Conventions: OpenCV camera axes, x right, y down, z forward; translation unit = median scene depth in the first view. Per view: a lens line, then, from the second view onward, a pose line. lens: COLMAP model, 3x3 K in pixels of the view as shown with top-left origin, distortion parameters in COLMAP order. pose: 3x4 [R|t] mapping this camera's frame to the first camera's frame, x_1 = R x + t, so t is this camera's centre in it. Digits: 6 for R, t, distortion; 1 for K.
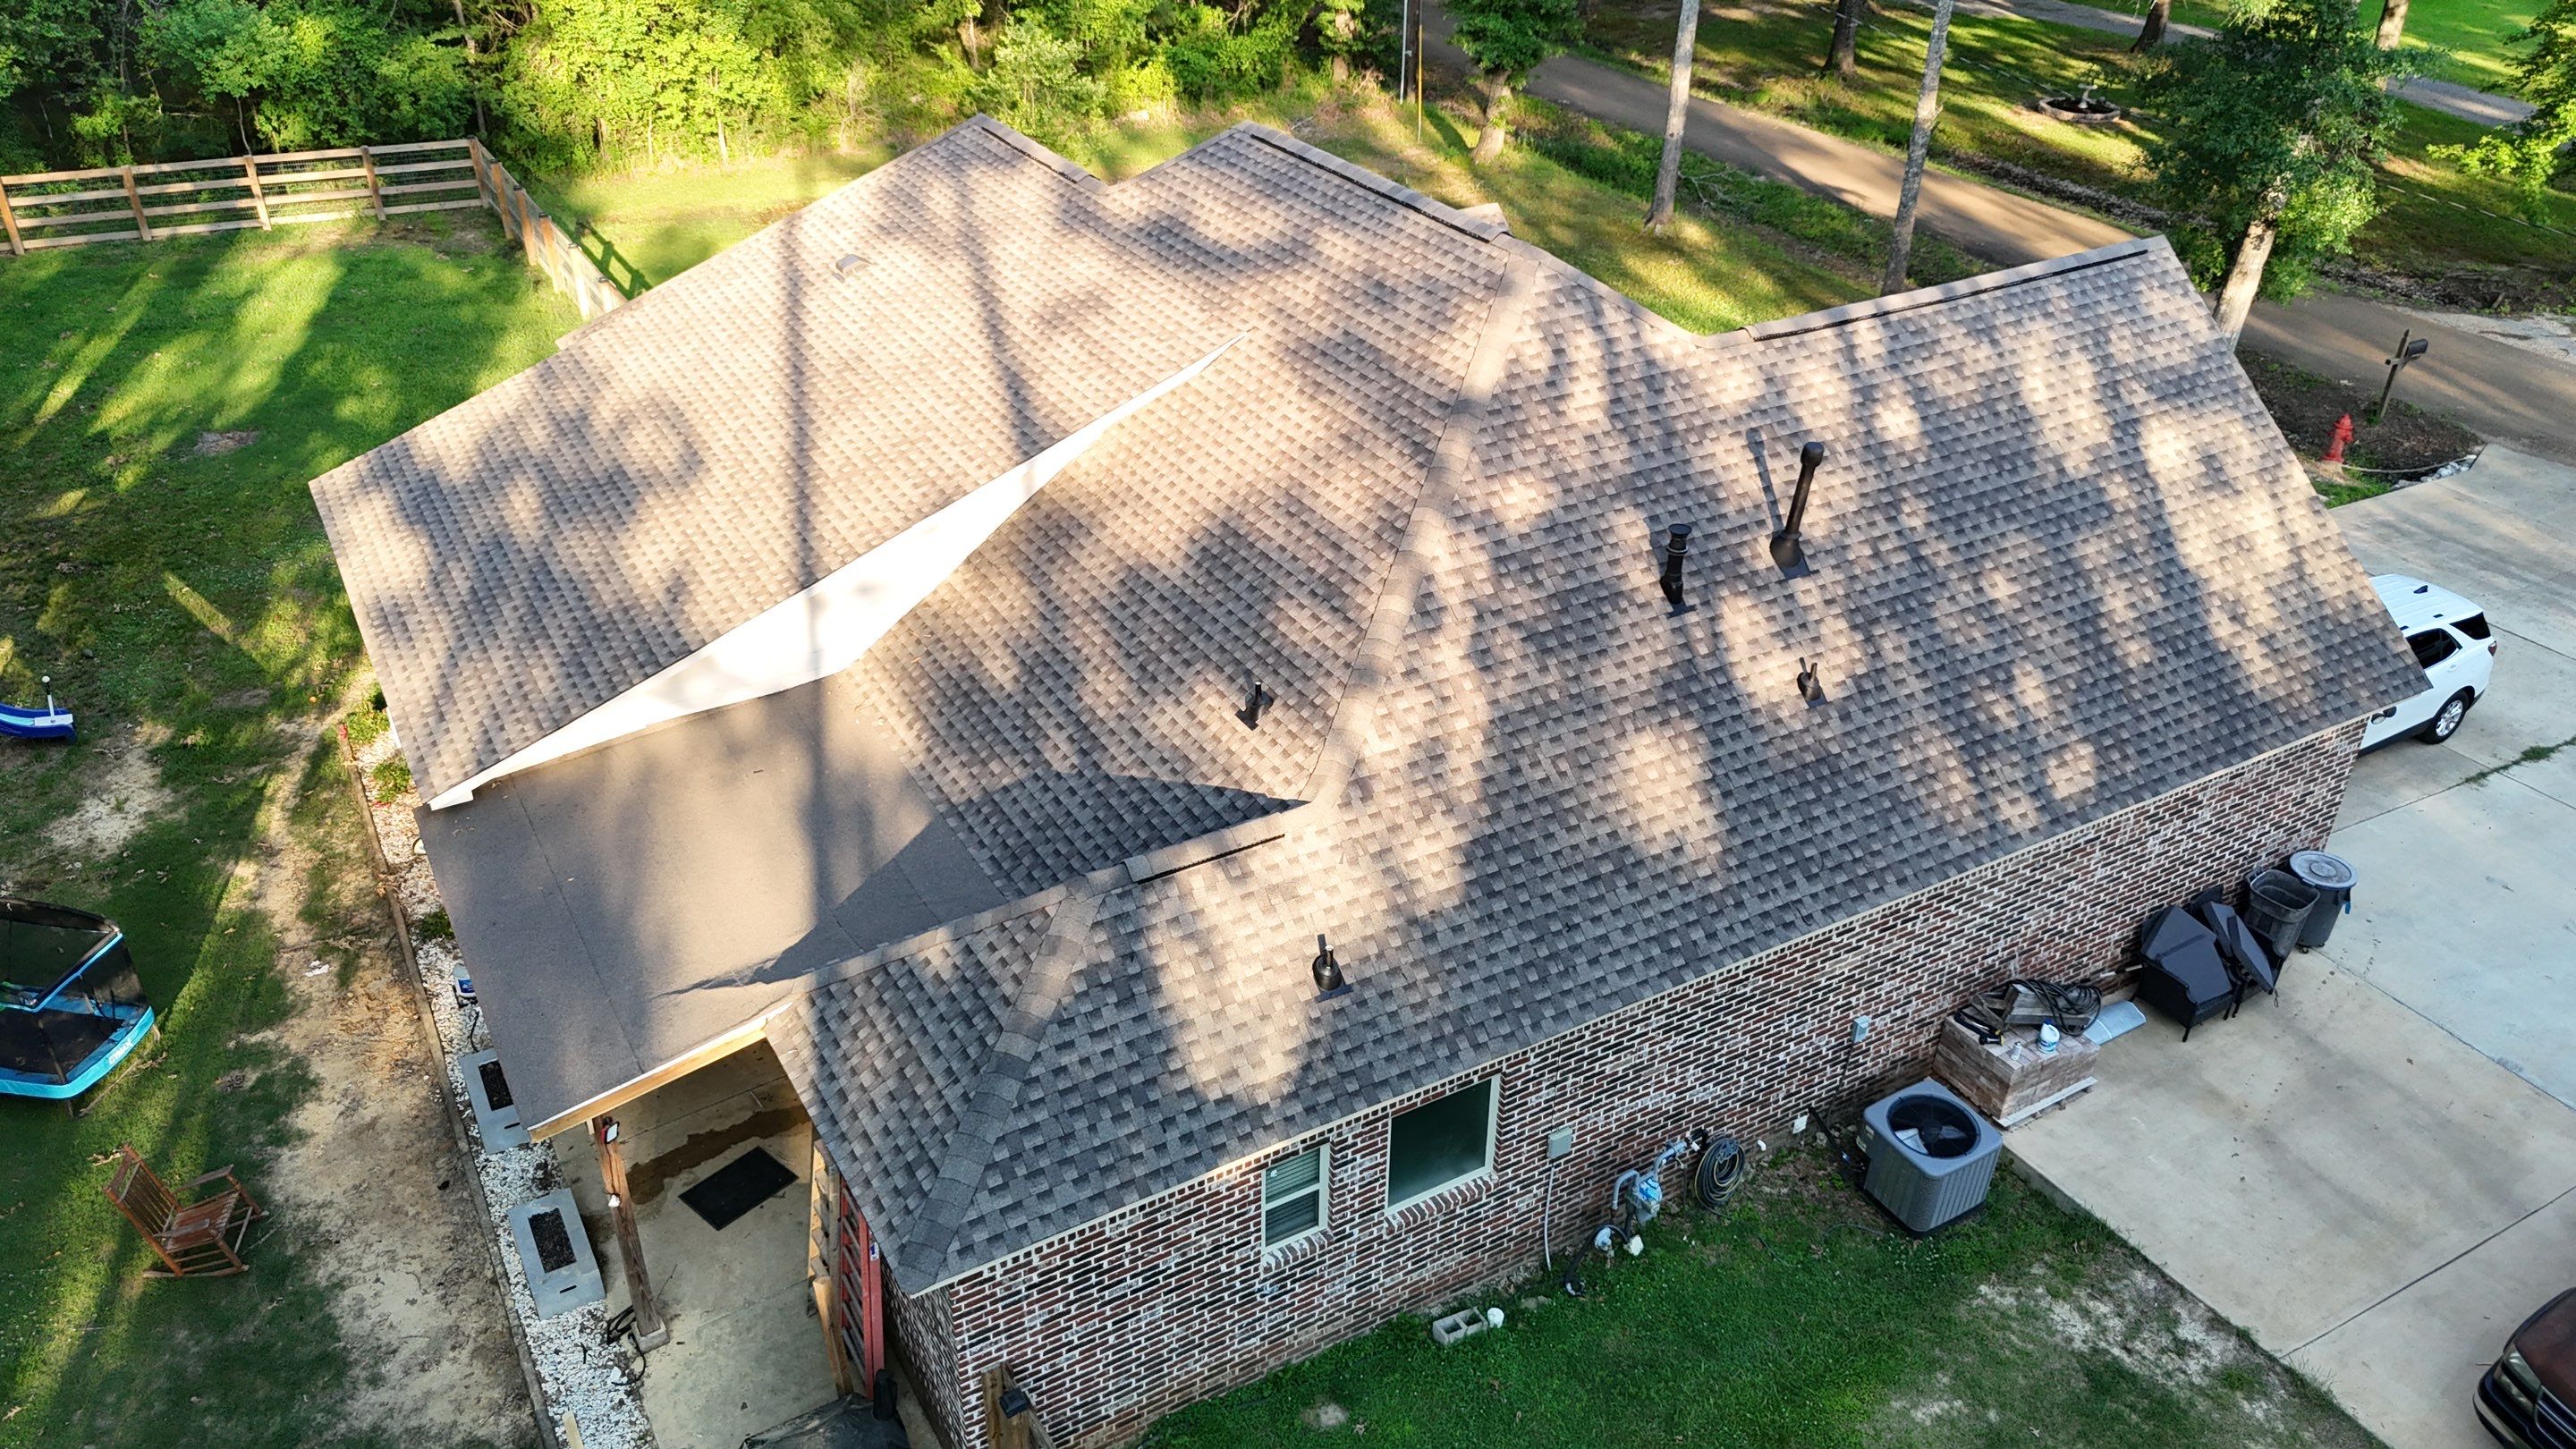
lens RADIAL K [[1894.5, 0, 1291.0], [0, 1894.5, 727.3], [0, 0, 1]] dist [0.071603, -0.060768]
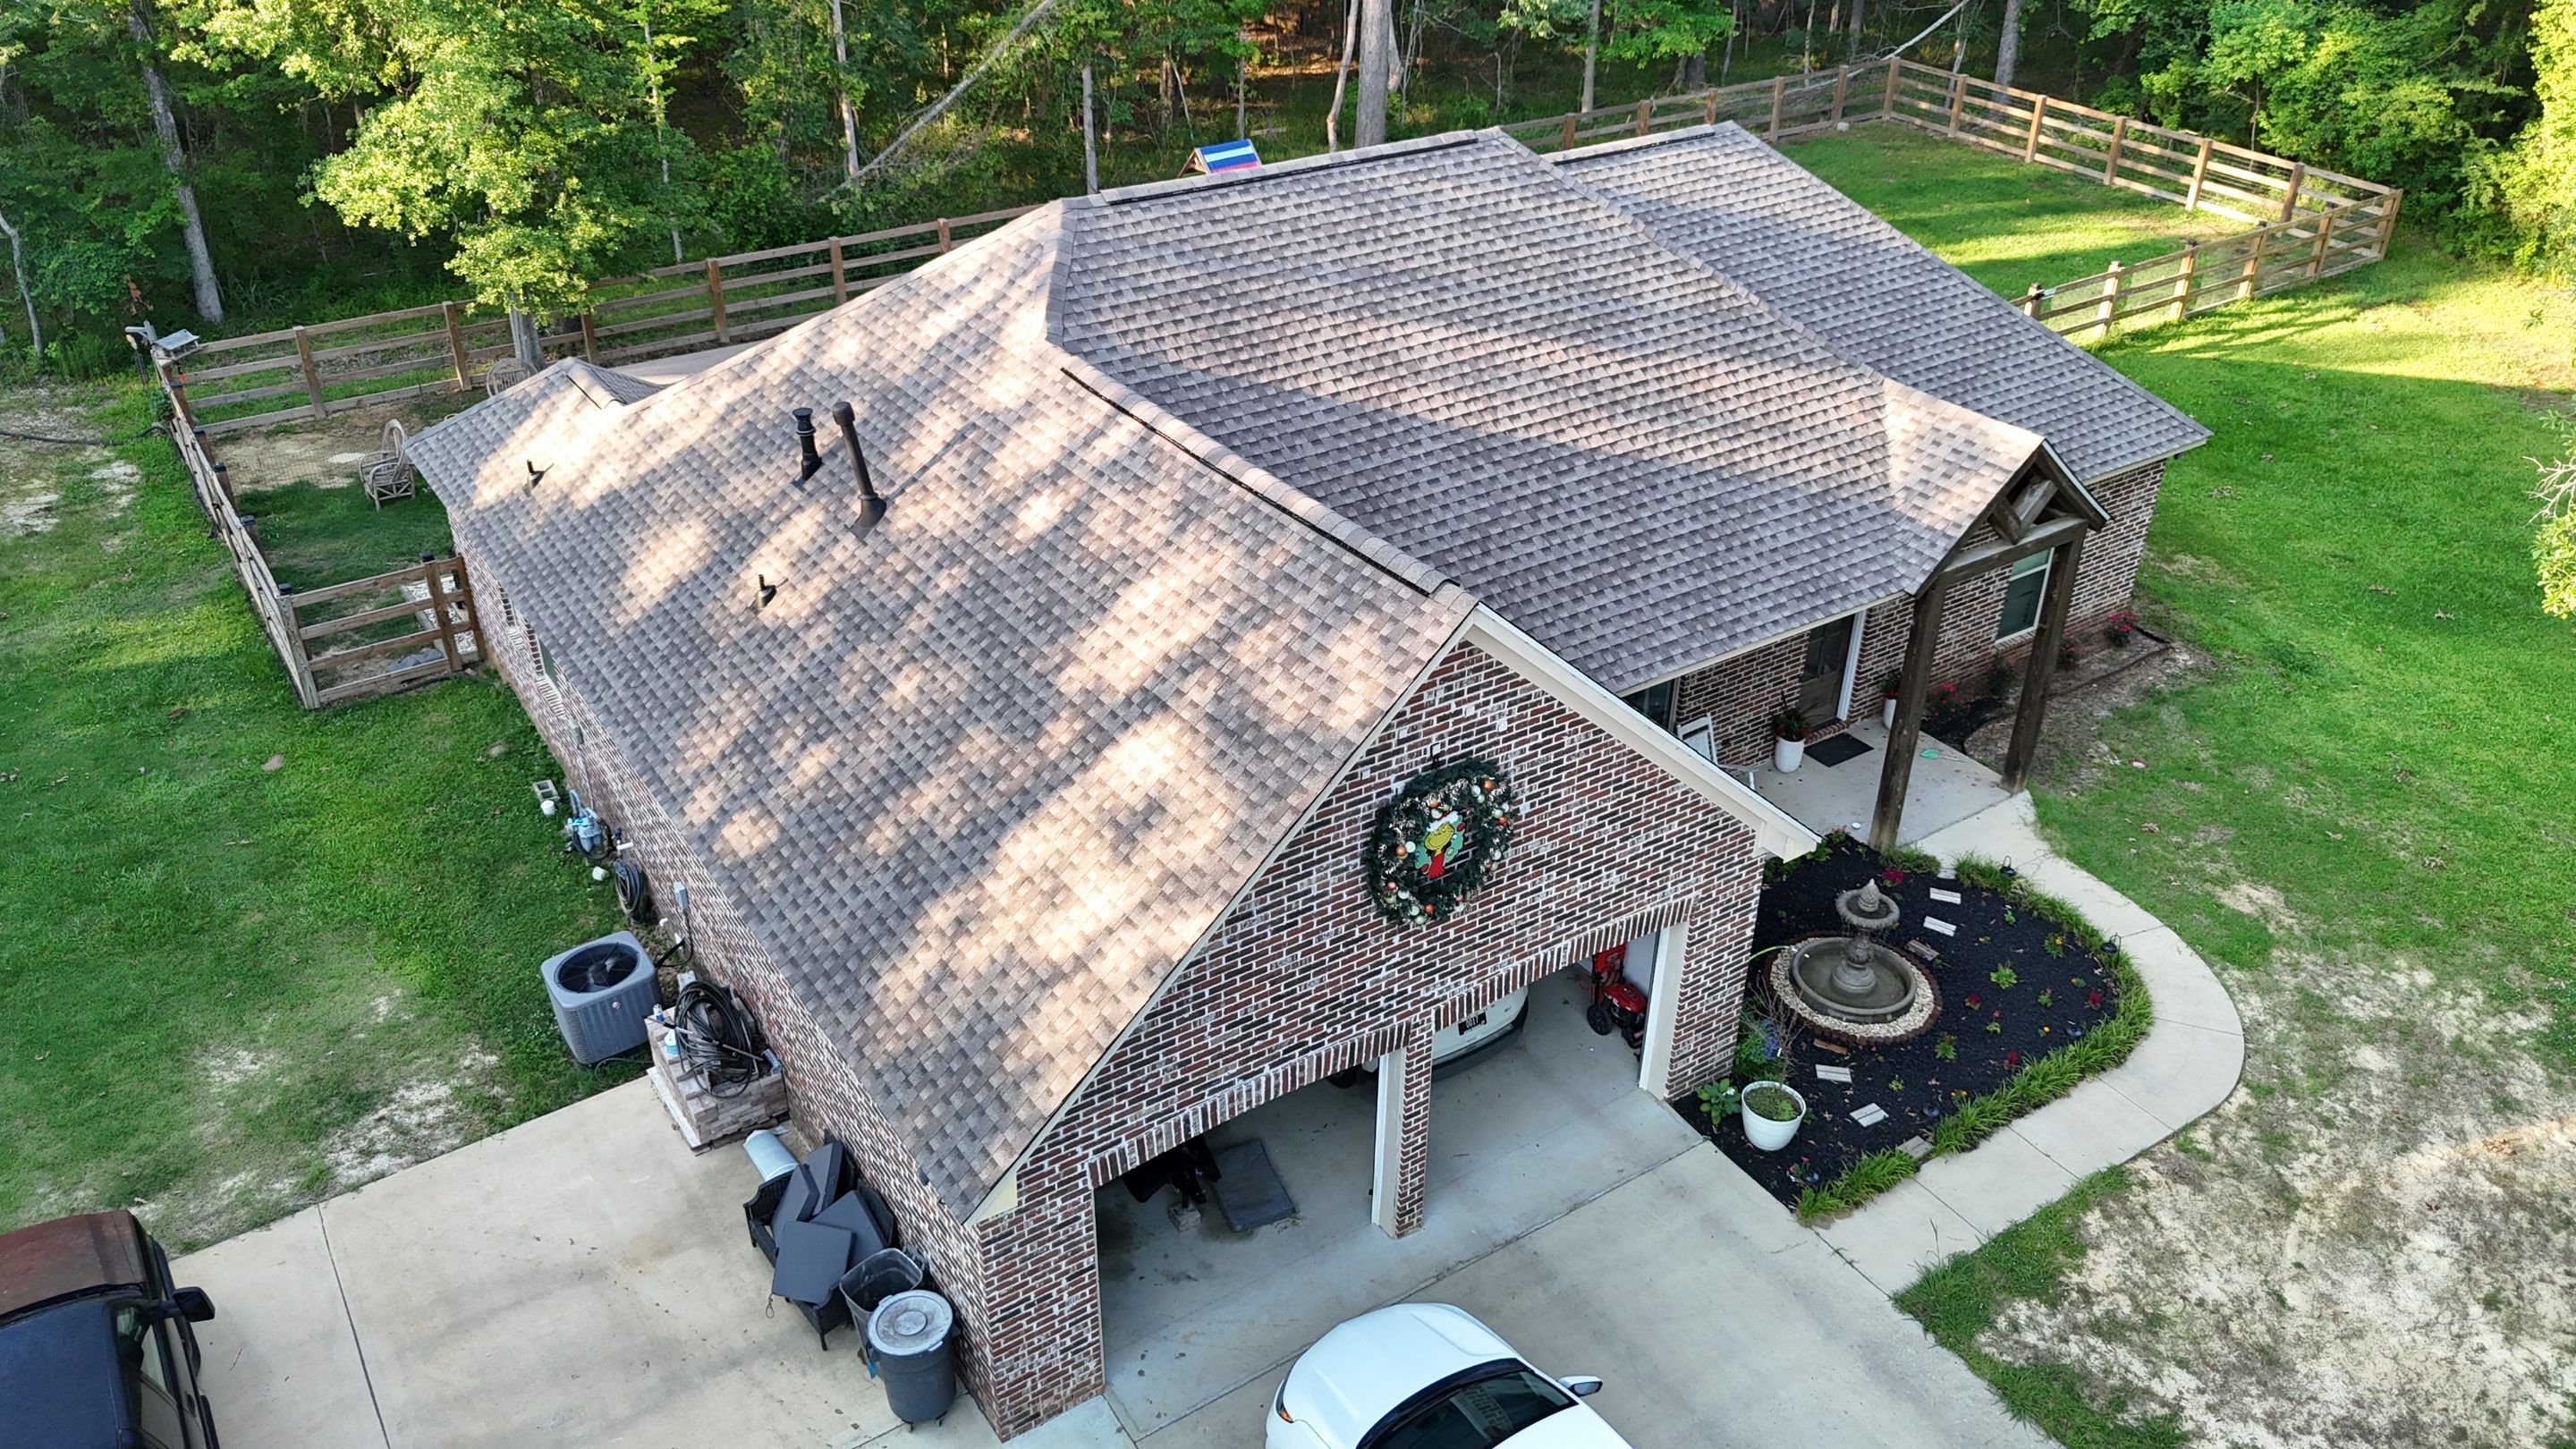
lens RADIAL K [[1894.5, 0, 1291.0], [0, 1894.5, 727.3], [0, 0, 1]] dist [0.071603, -0.060768]
pose [[0.070571, 0.507146, -0.858966, 1.116146], [-0.518554, 0.754264, 0.402725, -0.491685], [0.852128, 0.417000, 0.316211, 0.841796]]
